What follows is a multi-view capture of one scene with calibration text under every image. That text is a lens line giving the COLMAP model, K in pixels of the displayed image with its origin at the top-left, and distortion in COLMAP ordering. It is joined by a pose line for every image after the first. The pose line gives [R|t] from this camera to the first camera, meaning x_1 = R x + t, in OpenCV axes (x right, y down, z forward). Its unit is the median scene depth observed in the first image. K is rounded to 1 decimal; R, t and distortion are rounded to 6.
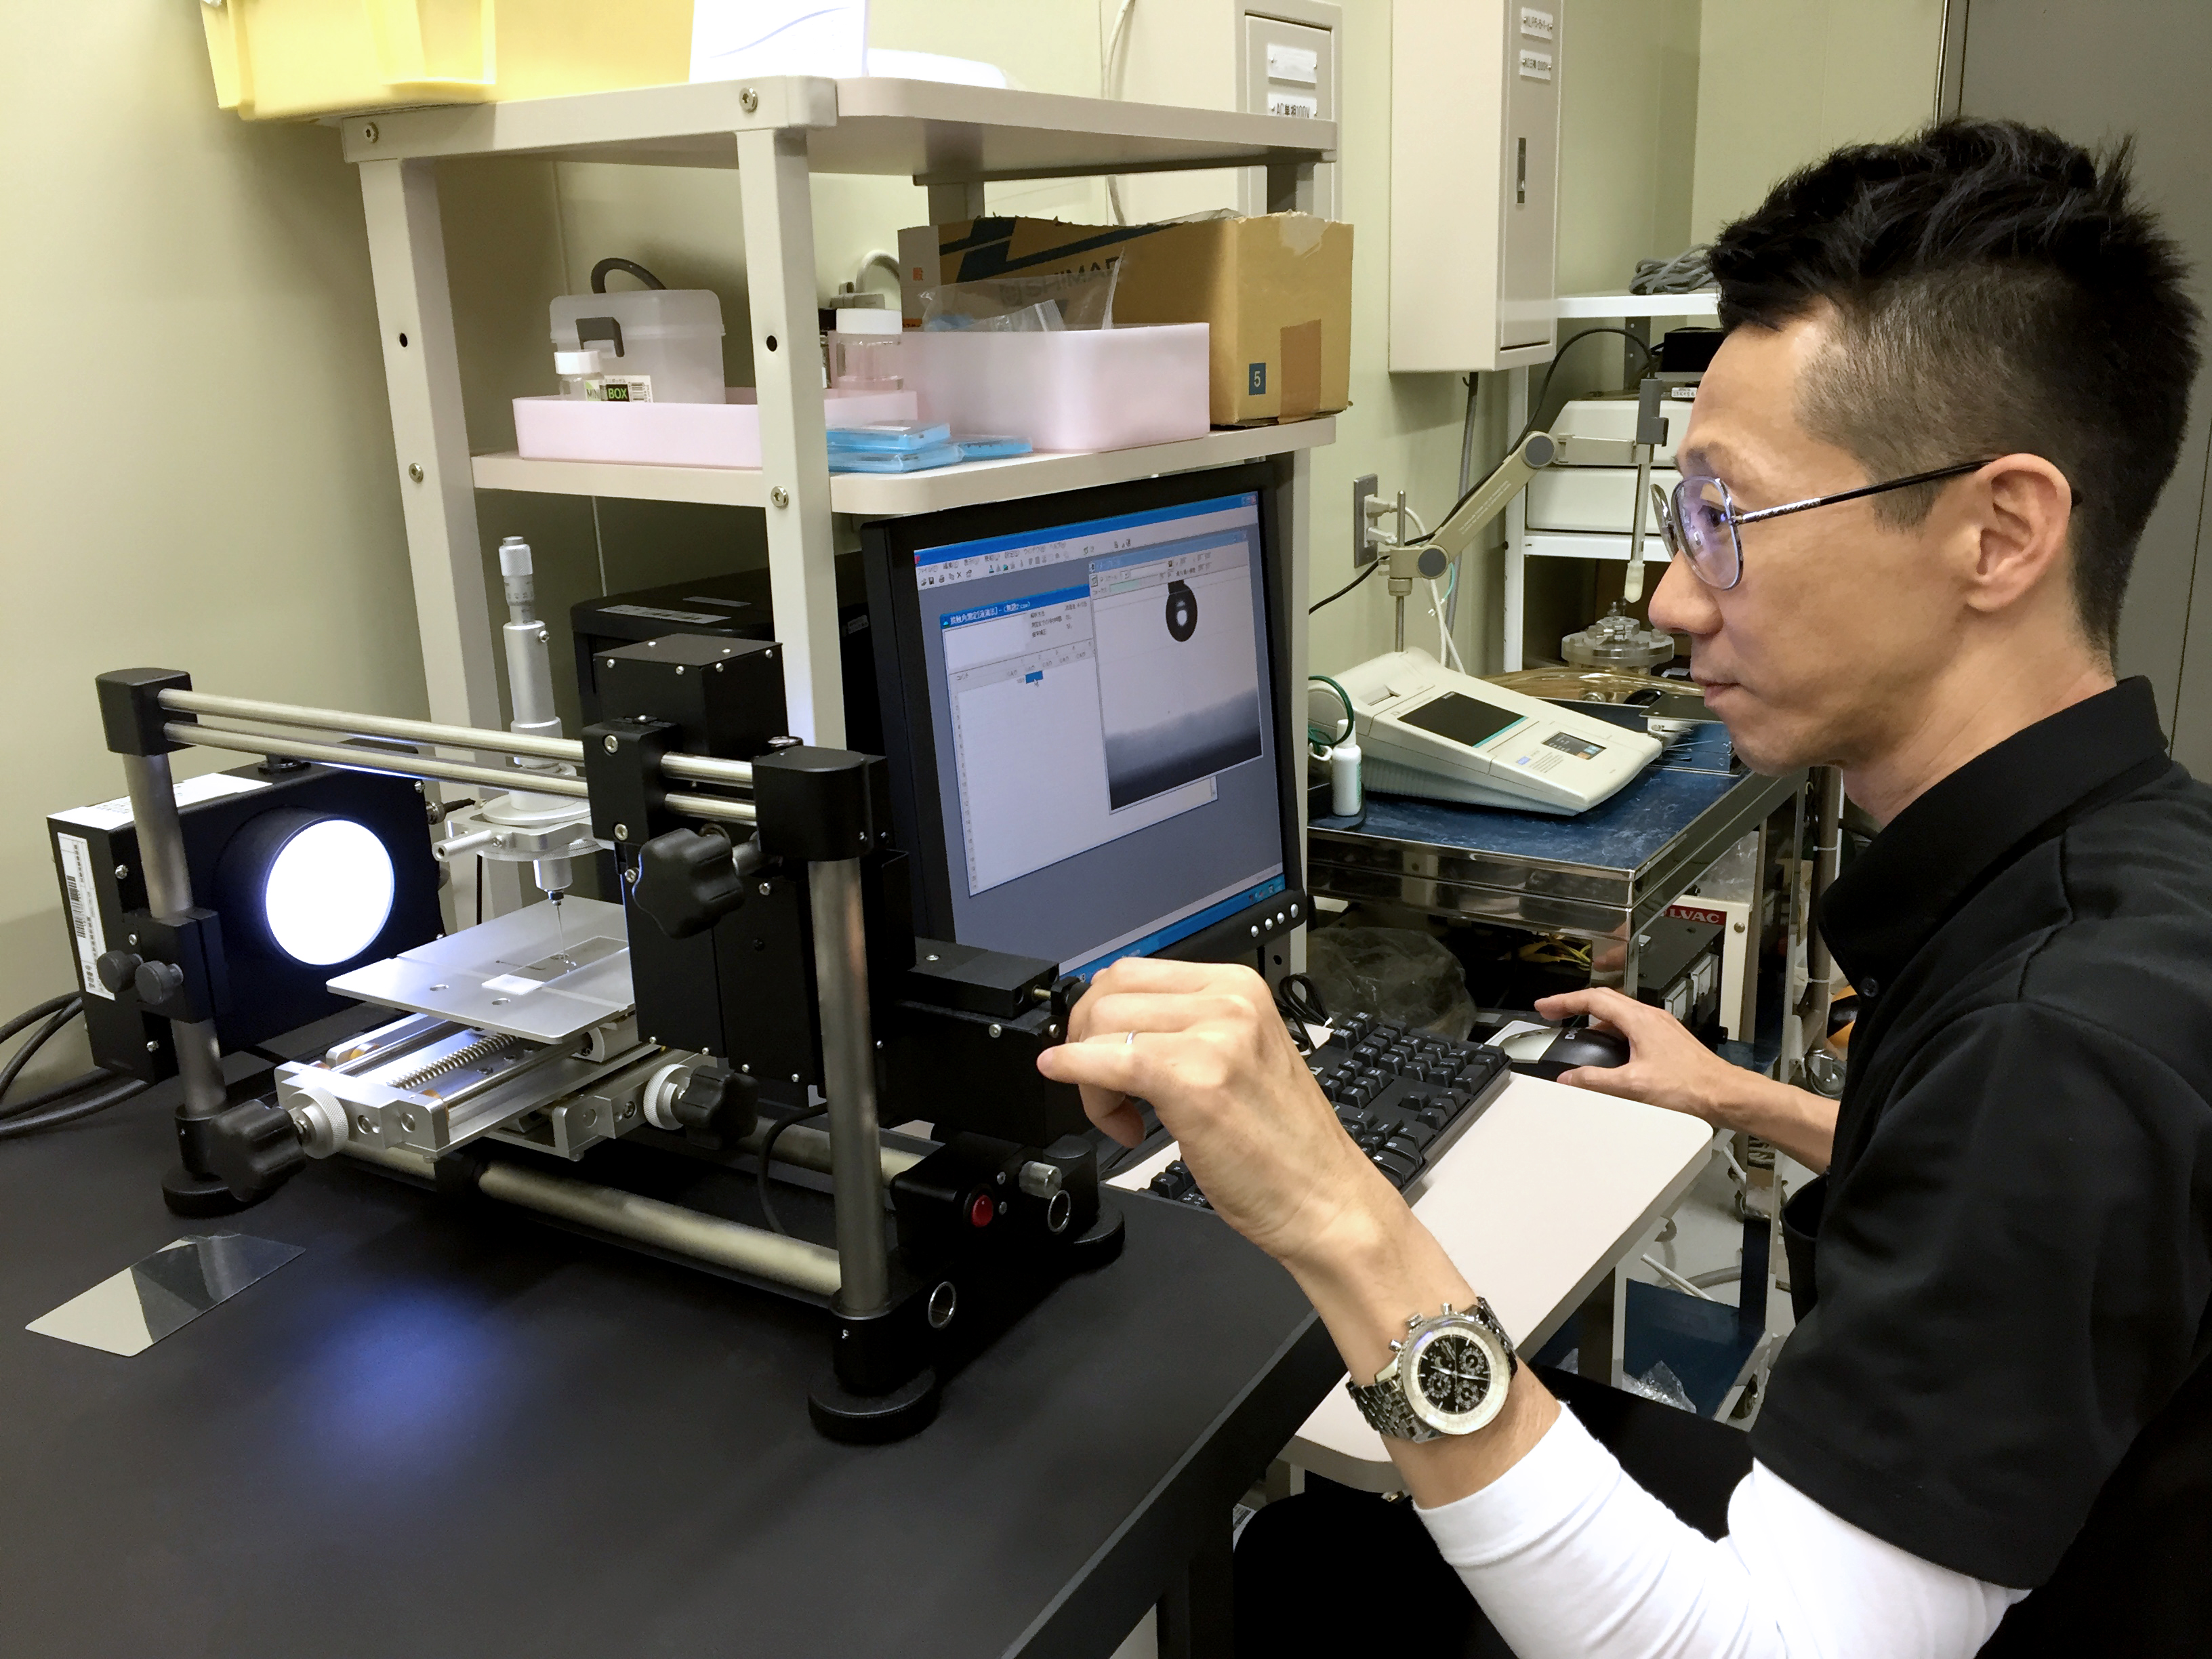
lens RADIAL K [[1880.4, 0, 1112.6], [0, 1880.4, 832.3], [0, 0, 1]] dist [-0.047668, 0.021697]
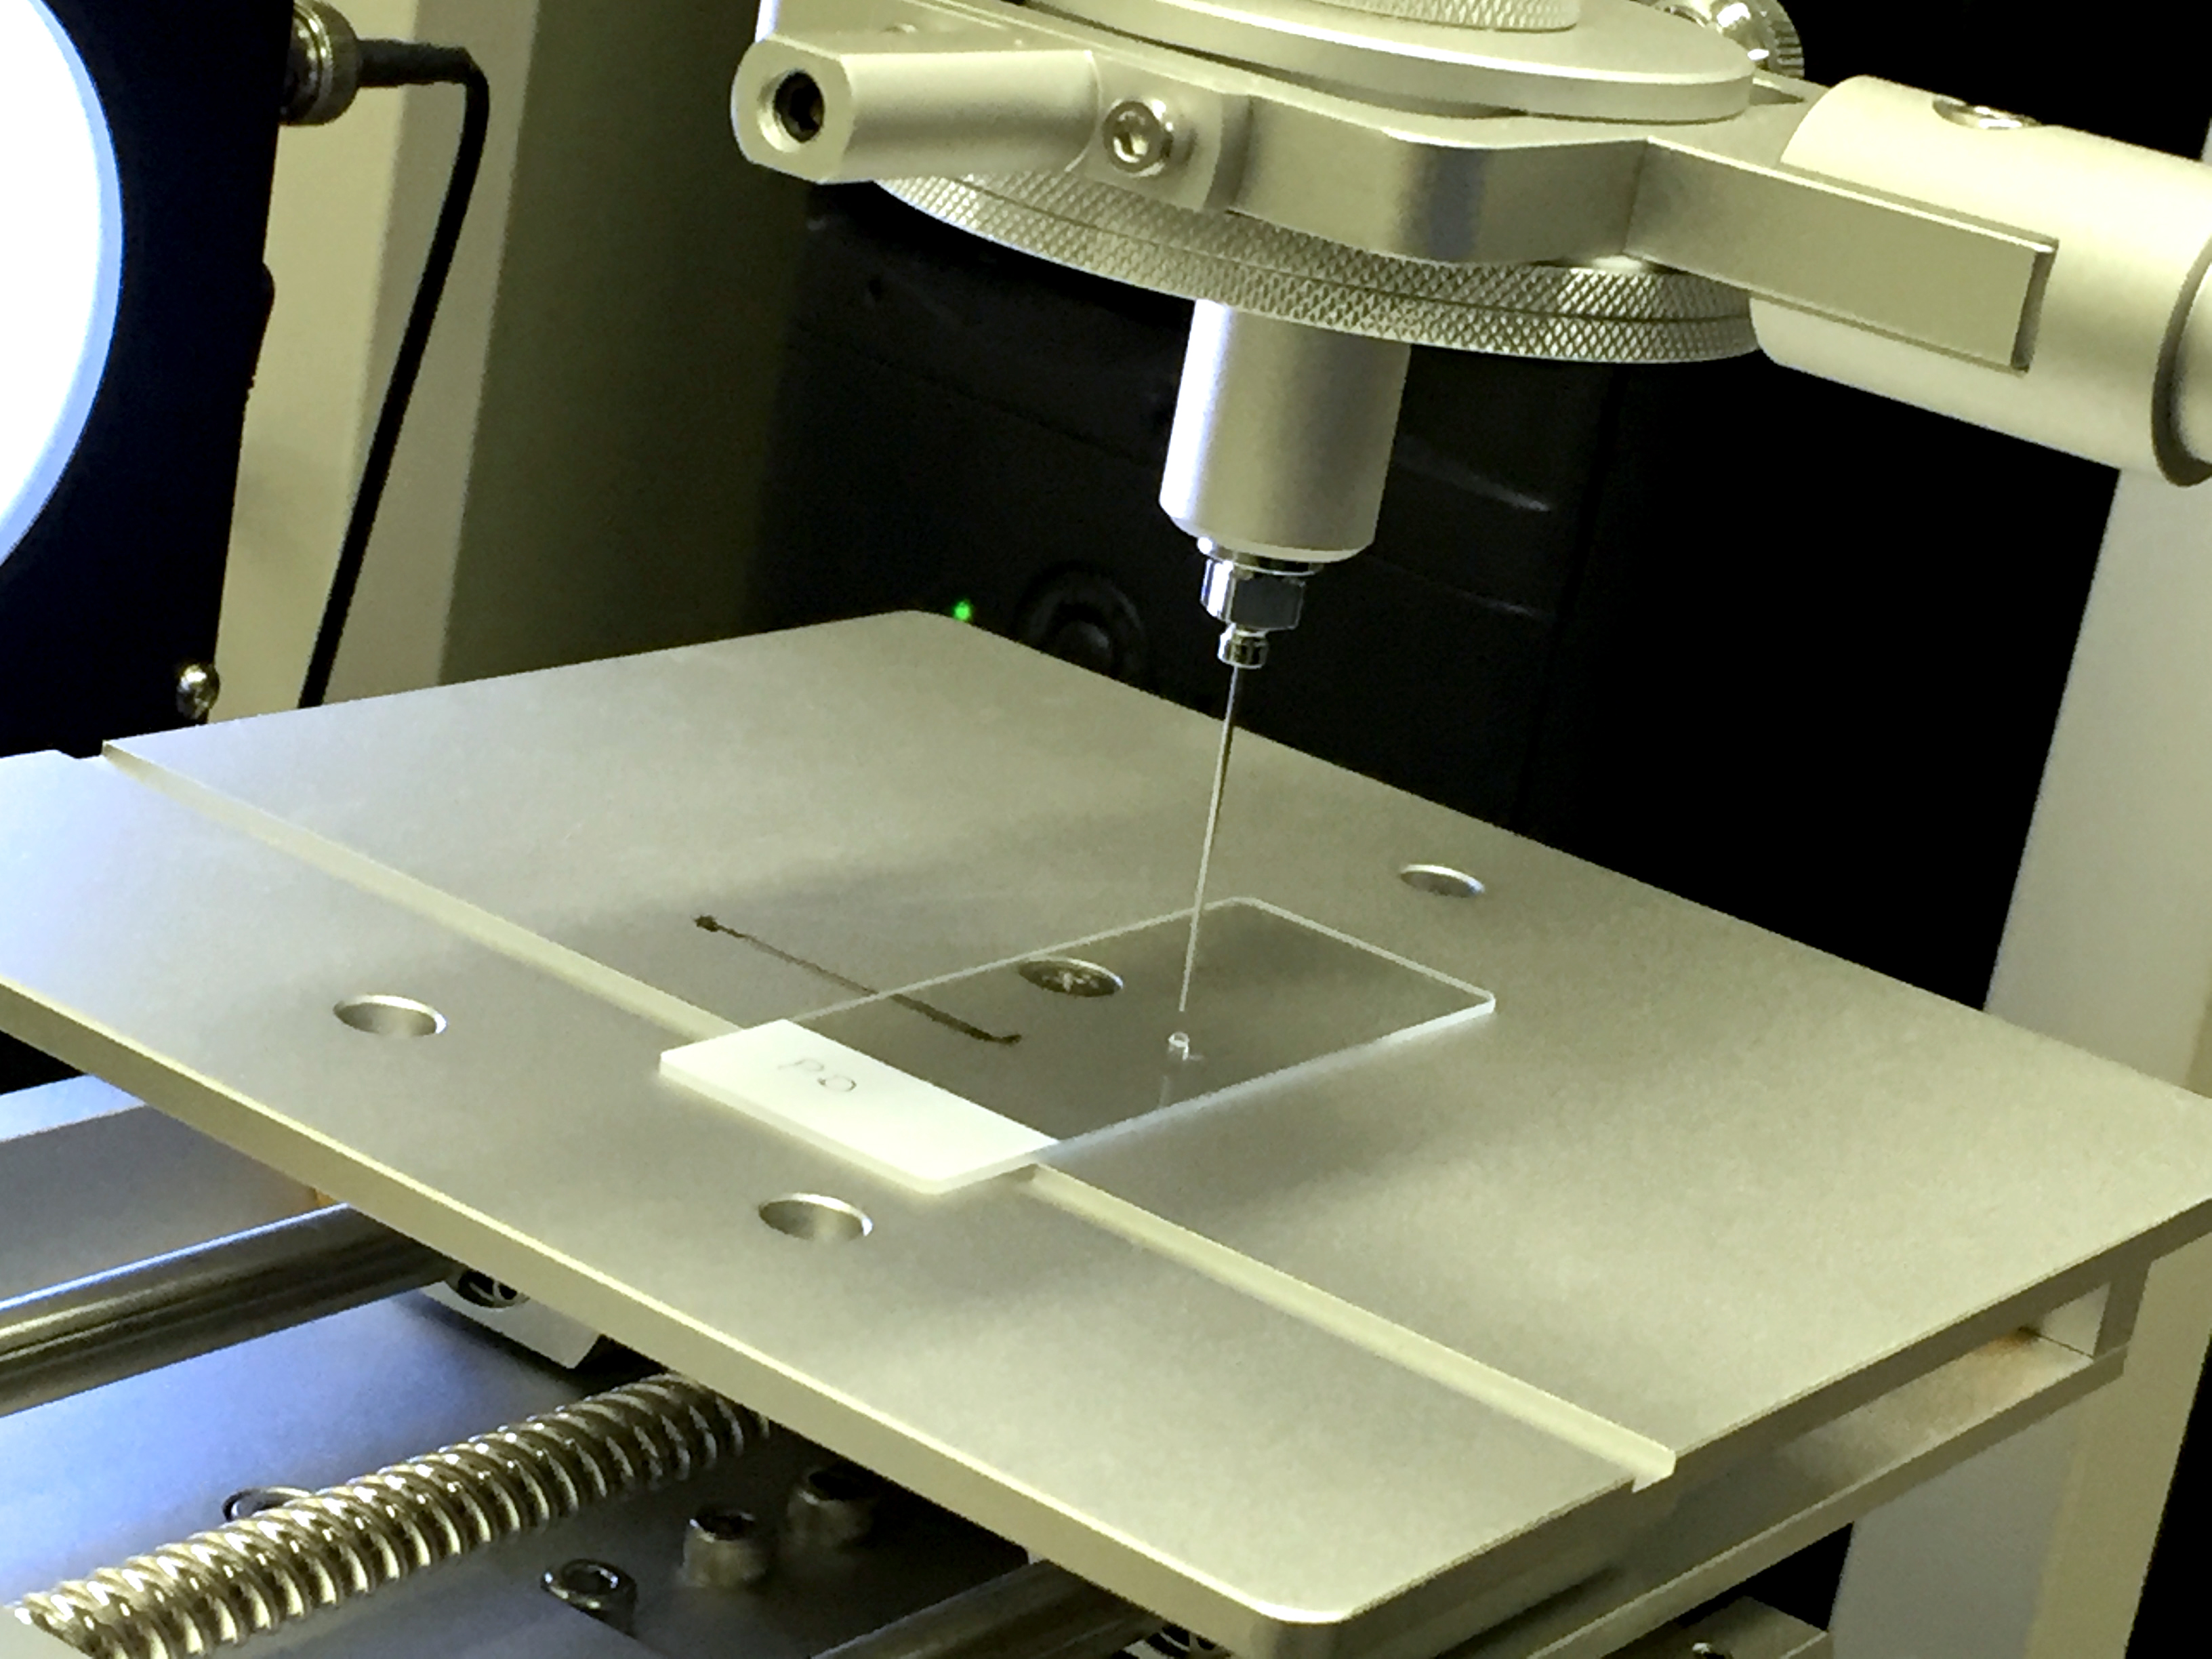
lens RADIAL K [[4819.3, 0, 1096.4], [0, 4819.3, 837.0], [0, 0, 1]] dist [0.052557, 0.000000]
pose [[0.970486, 0.233304, -0.061045, -0.280534], [-0.232848, 0.972404, 0.014584, 0.047125], [0.062763, 0.000061, 0.998028, 0.579930]]
